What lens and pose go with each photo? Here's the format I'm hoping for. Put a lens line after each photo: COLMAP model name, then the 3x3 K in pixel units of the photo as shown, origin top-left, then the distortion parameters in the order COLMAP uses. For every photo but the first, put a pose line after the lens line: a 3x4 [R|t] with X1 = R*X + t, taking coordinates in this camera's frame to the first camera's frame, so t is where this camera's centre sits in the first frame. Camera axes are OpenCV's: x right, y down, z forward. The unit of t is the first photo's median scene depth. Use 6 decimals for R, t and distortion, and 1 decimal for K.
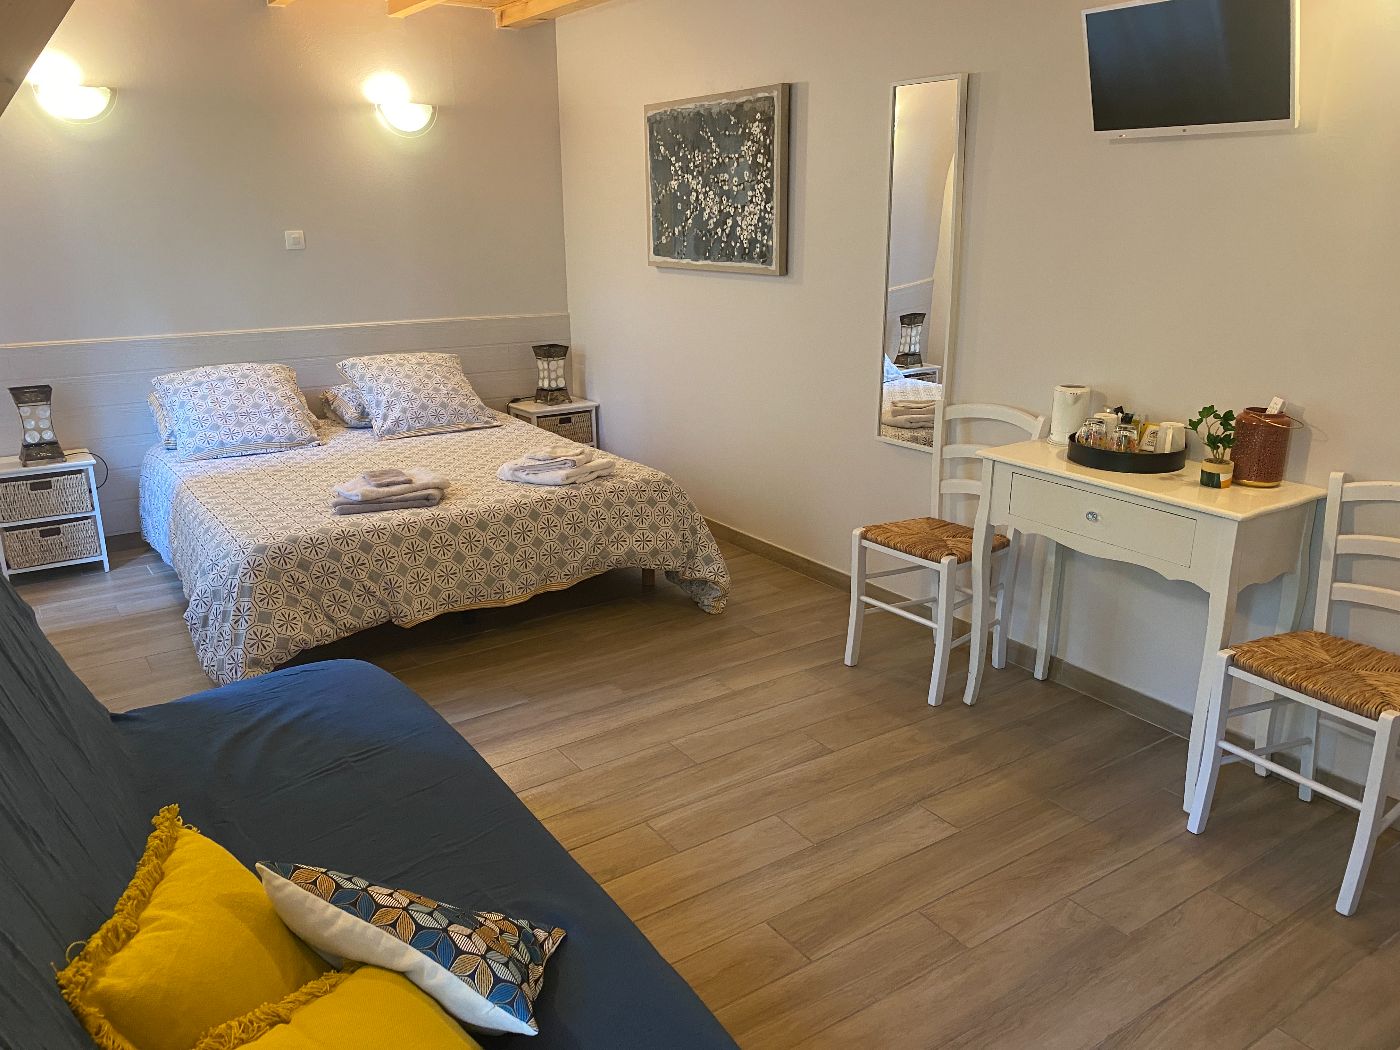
lens RADIAL K [[1054.7, 0, 700.5], [0, 1054.7, 505.9], [0, 0, 1]] dist [0.044847, -0.047068]
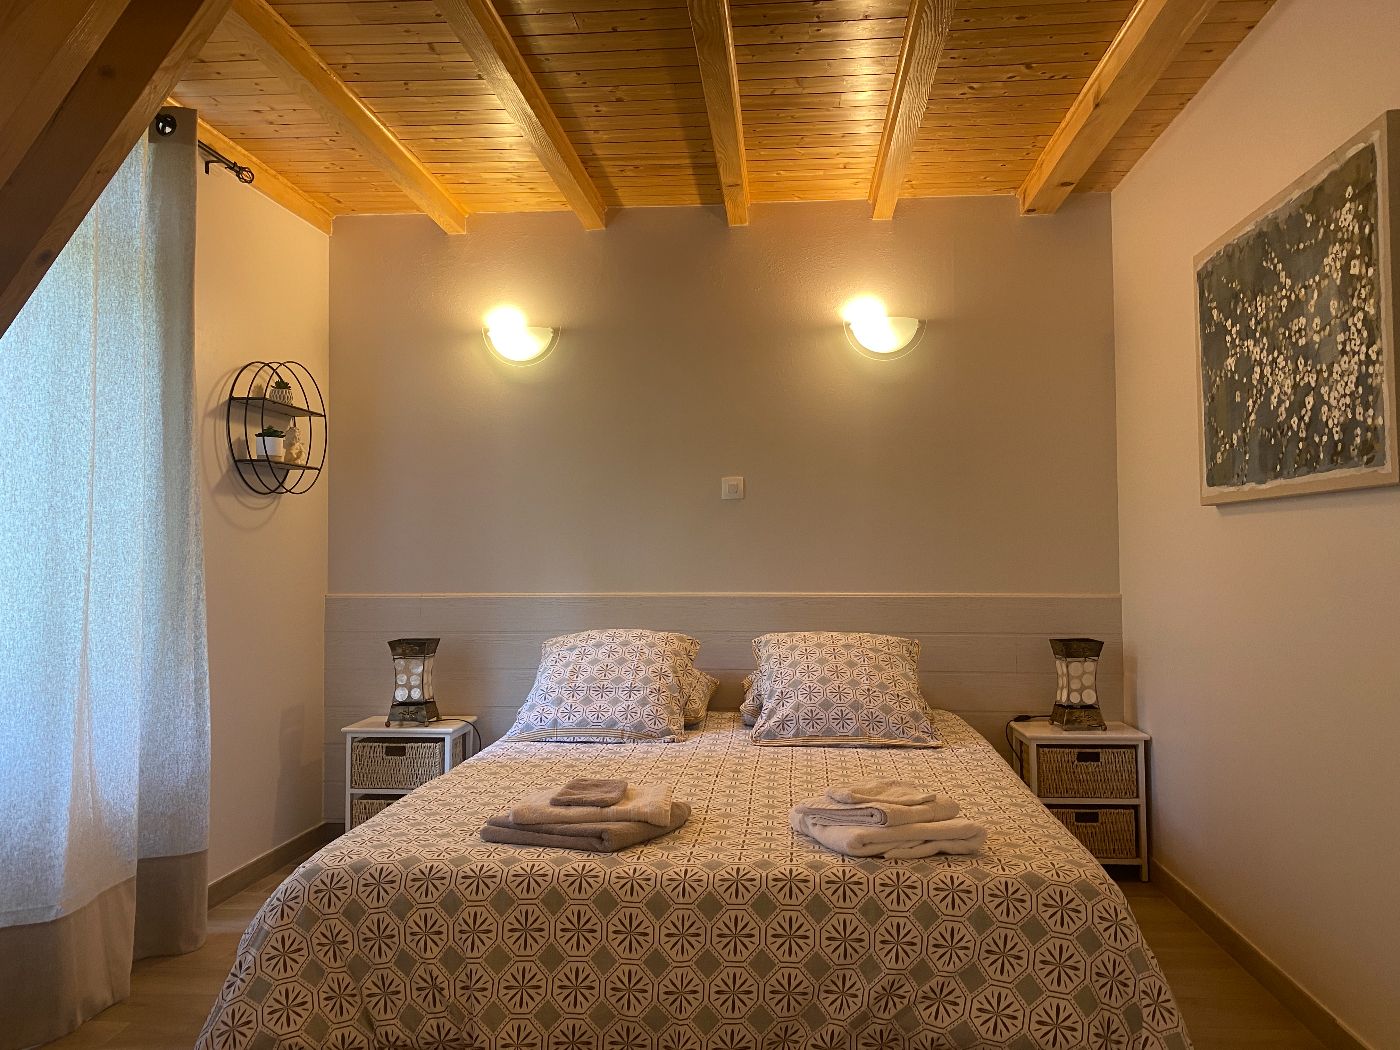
lens RADIAL K [[1054.7, 0, 700.5], [0, 1054.7, 505.9], [0, 0, 1]] dist [0.044847, -0.047068]
pose [[0.770004, -0.029022, -0.637379, 0.130633], [-0.166740, 0.955097, -0.244924, -0.038069], [0.615867, 0.294869, 0.730589, 0.442426]]
